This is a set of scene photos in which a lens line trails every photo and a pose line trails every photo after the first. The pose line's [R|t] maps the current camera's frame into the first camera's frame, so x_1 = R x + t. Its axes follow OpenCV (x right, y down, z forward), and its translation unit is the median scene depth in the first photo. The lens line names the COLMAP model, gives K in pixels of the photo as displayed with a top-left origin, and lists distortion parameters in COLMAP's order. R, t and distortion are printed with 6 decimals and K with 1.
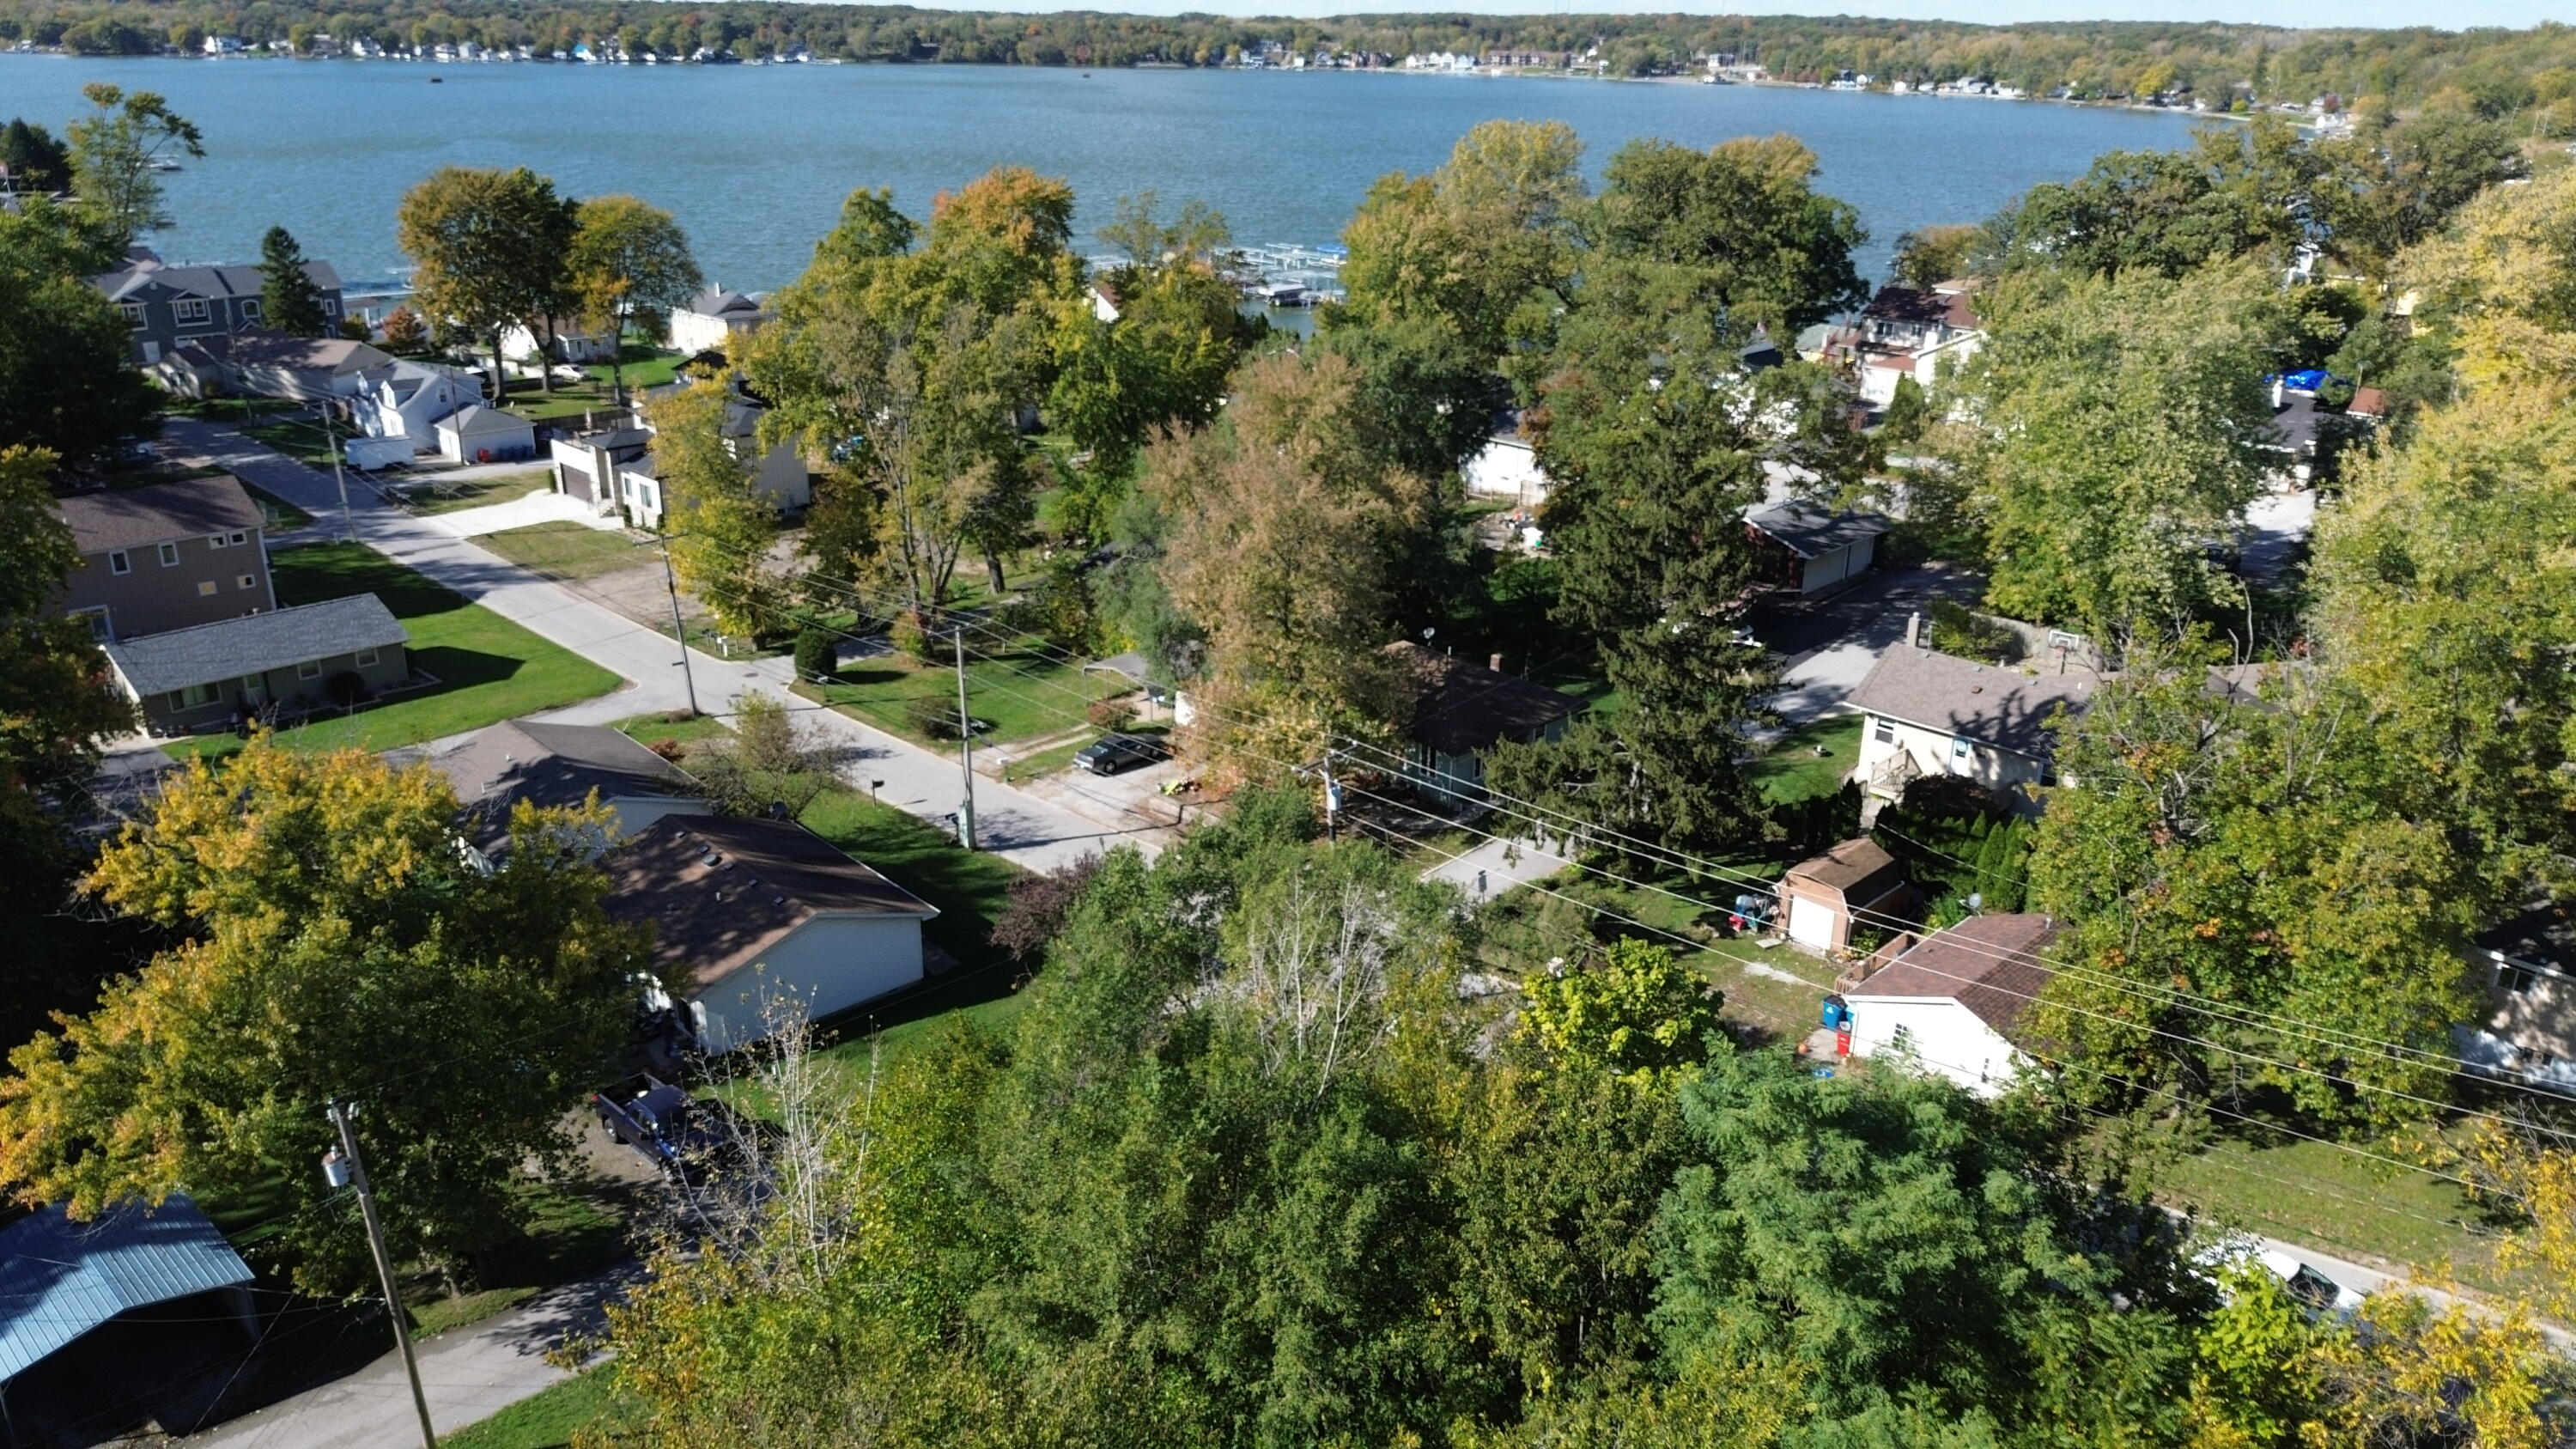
lens RADIAL K [[1809.3, 0, 1288.0], [0, 1809.3, 724.5], [0, 0, 1]] dist [0.056817, -0.060581]
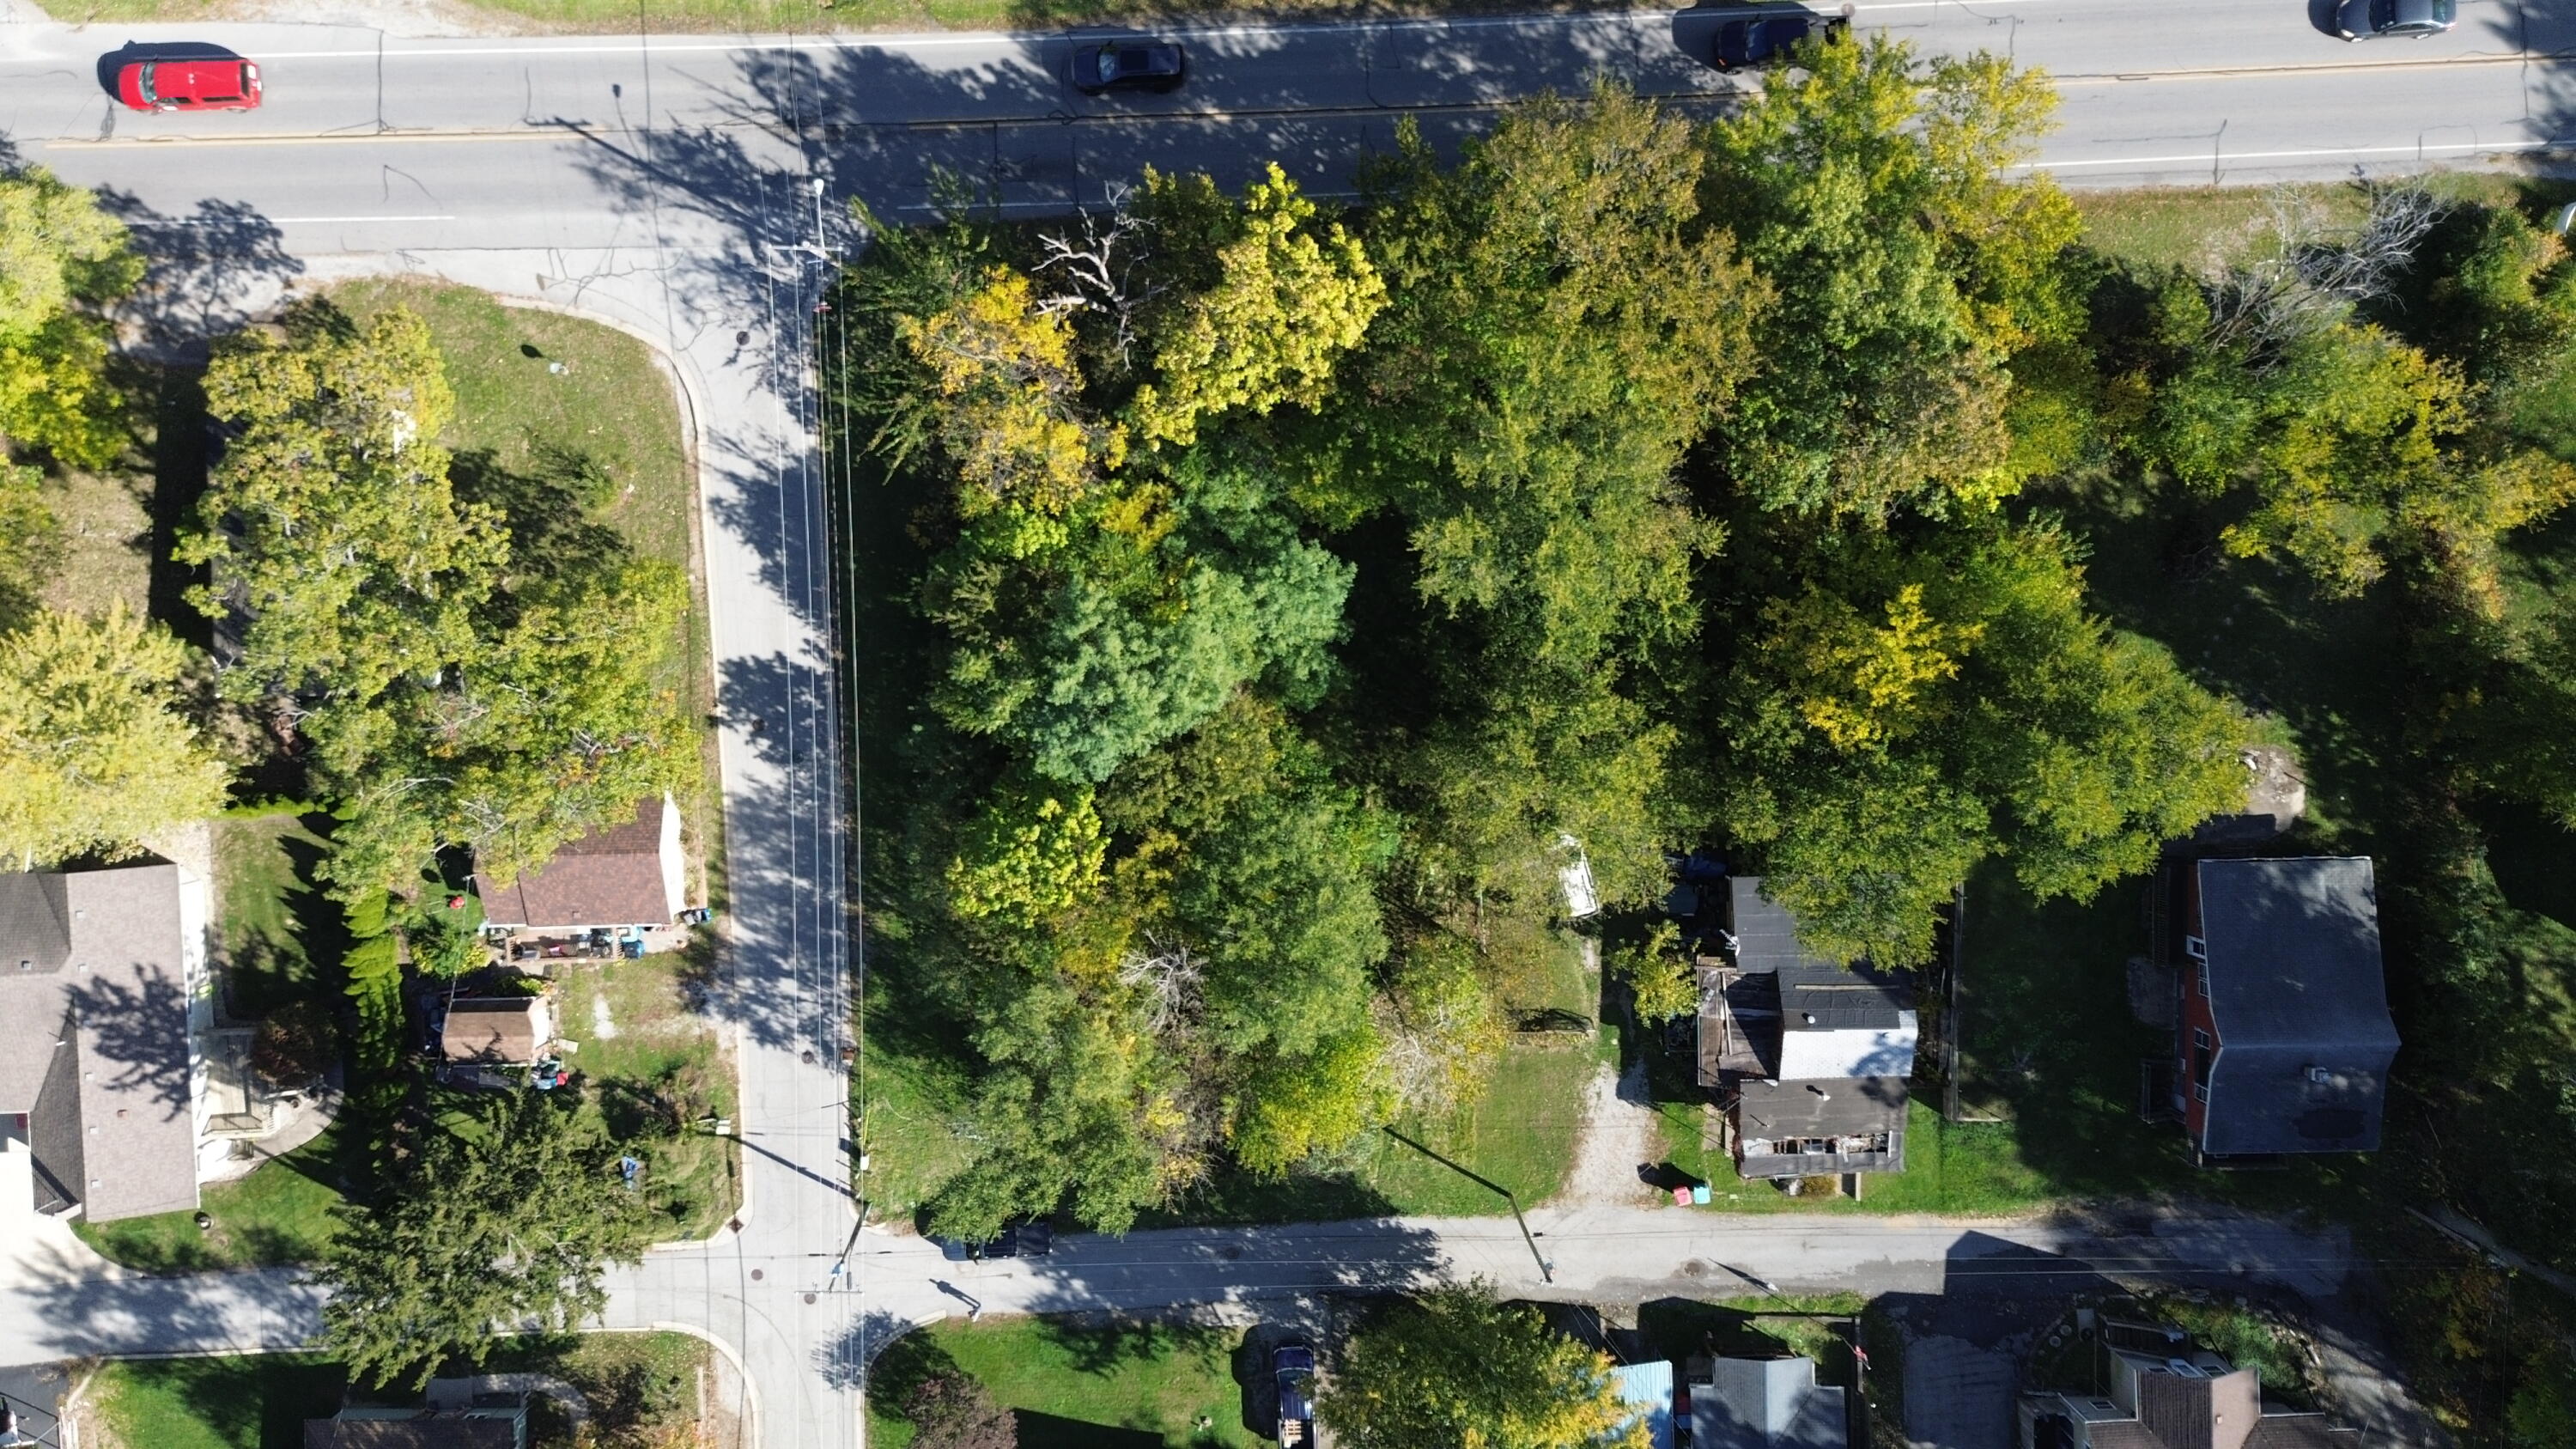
lens RADIAL K [[1809.3, 0, 1288.0], [0, 1809.3, 724.5], [0, 0, 1]] dist [0.056817, -0.060581]
pose [[-0.727056, -0.685133, -0.044519, 0.055438], [0.238382, -0.312713, 0.919448, -0.441501], [-0.643866, 0.657878, 0.390683, 0.007127]]
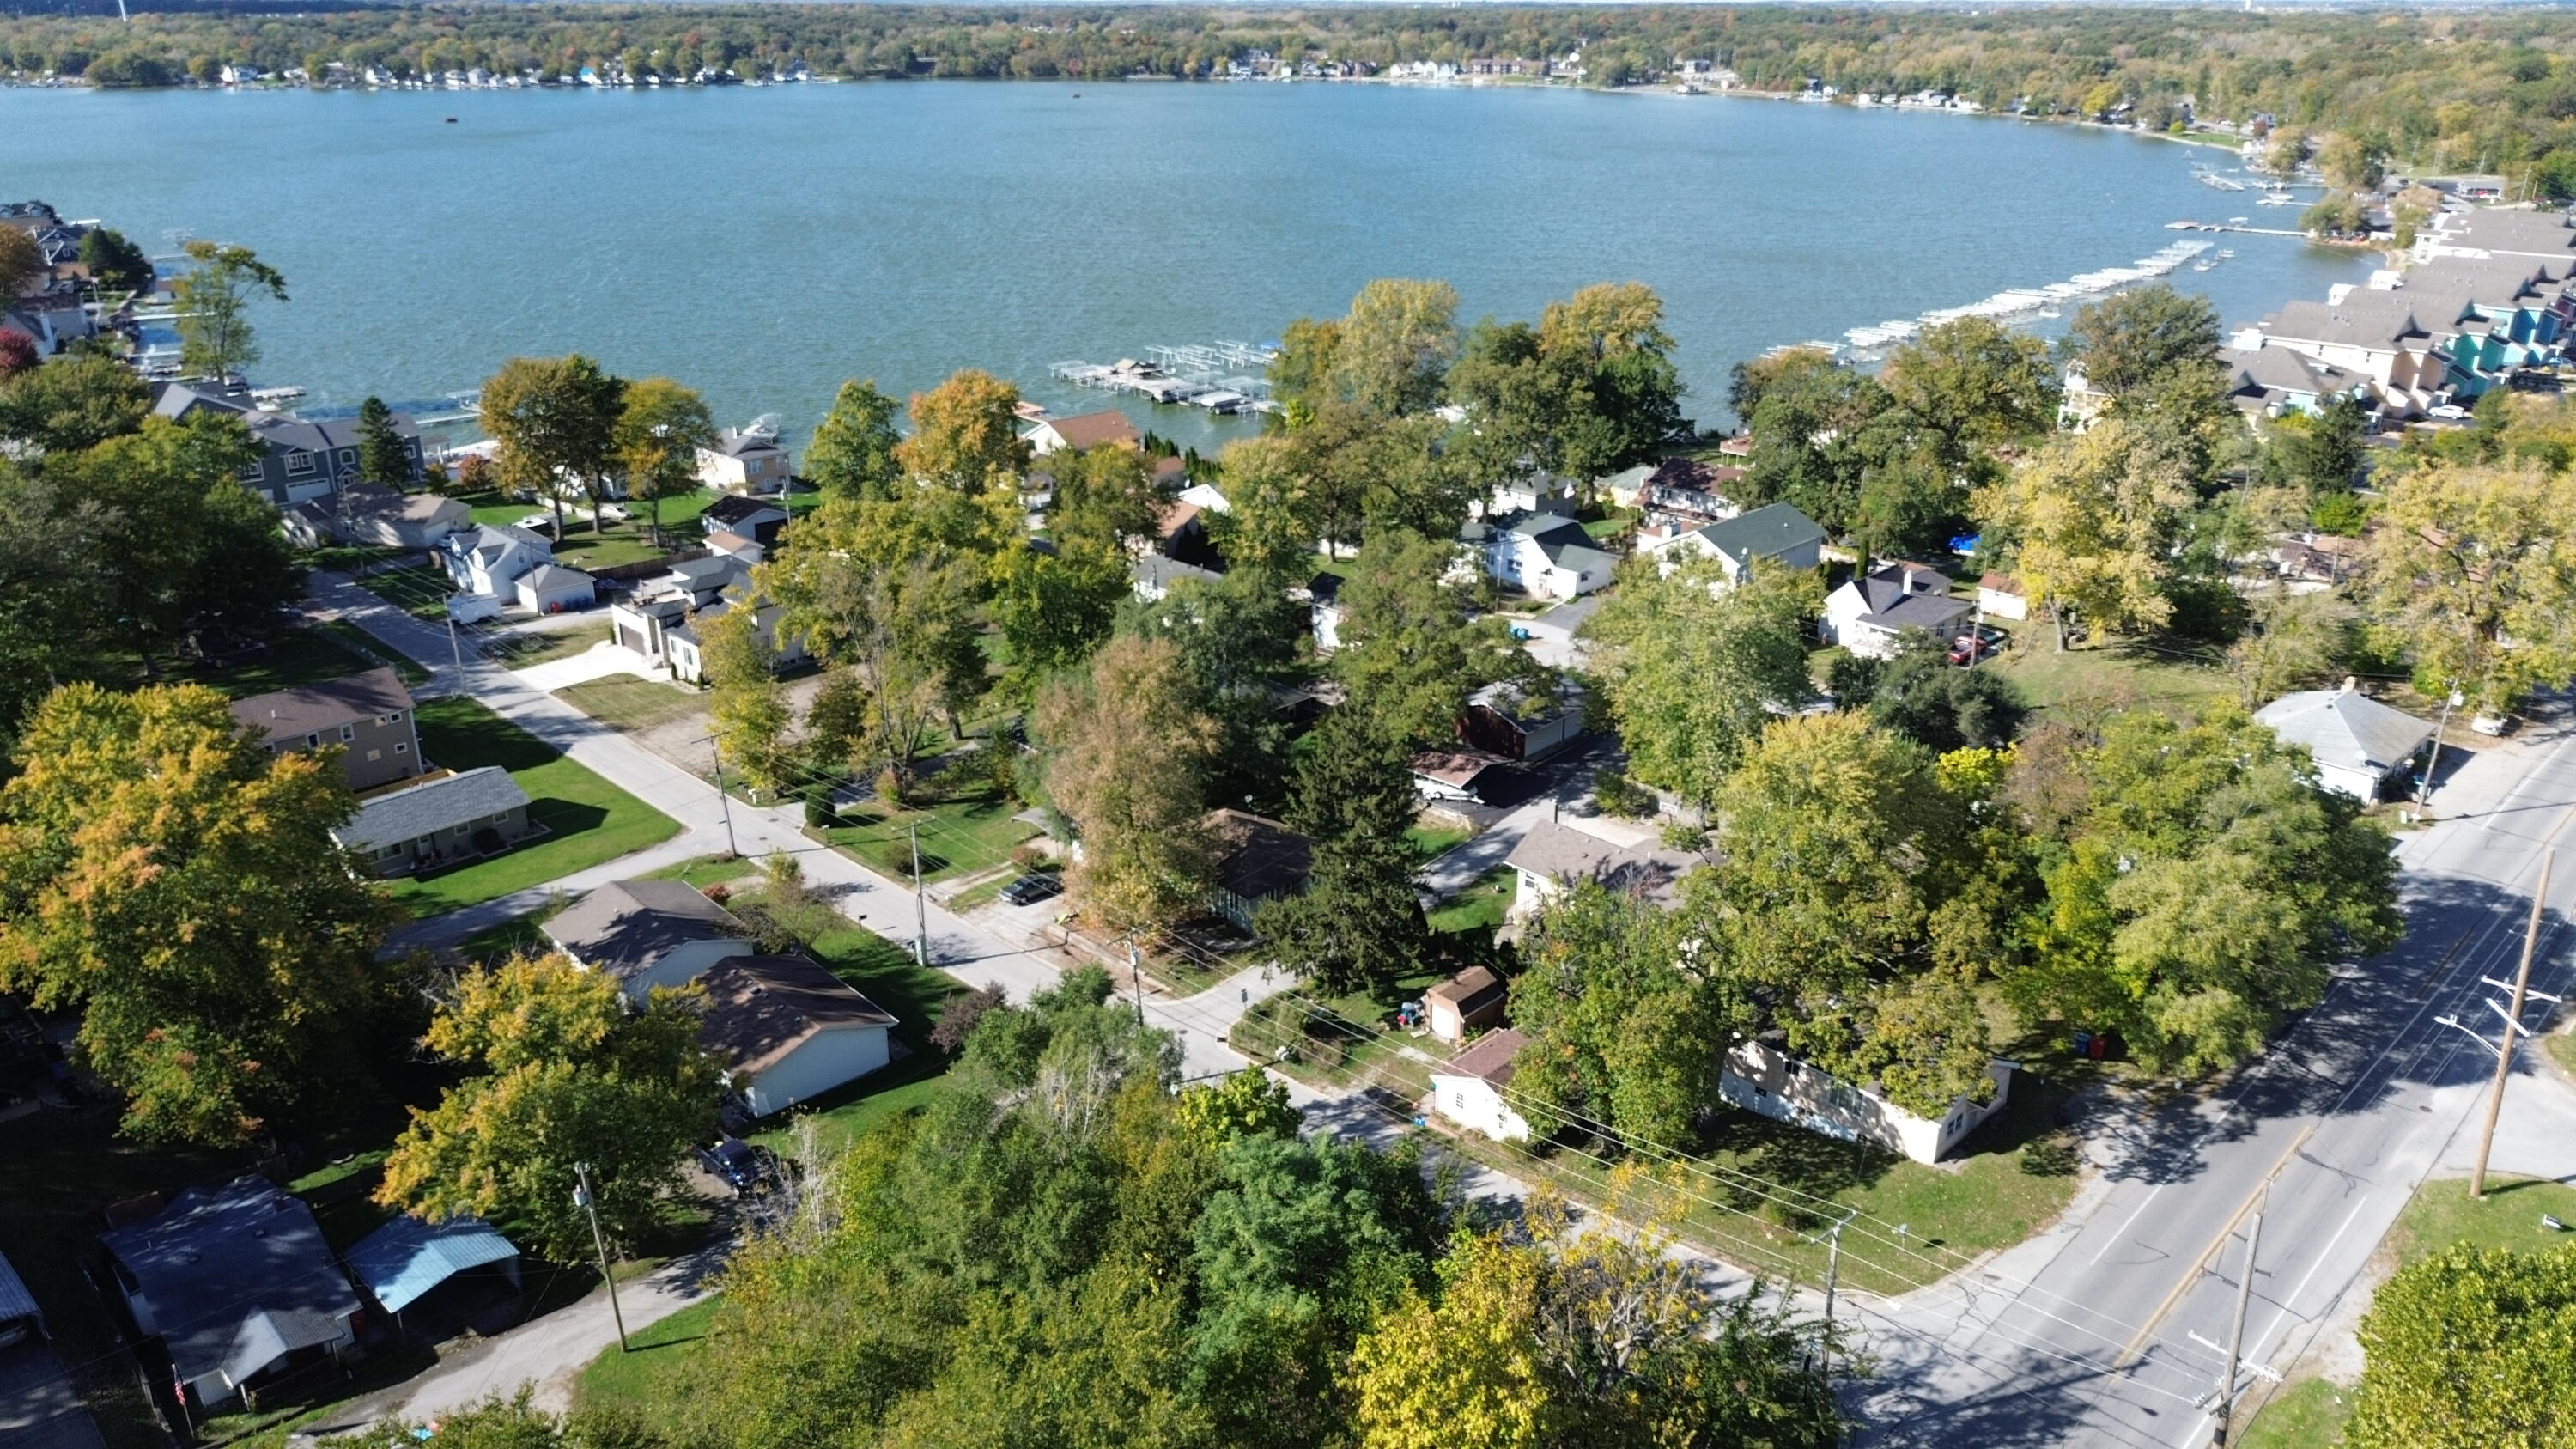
lens RADIAL K [[1809.3, 0, 1288.0], [0, 1809.3, 724.5], [0, 0, 1]] dist [0.056817, -0.060581]
pose [[0.999917, -0.012027, -0.004573, 0.081173], [0.012075, 0.999872, 0.010524, -0.086004], [0.004446, -0.010578, 0.999934, -0.298132]]
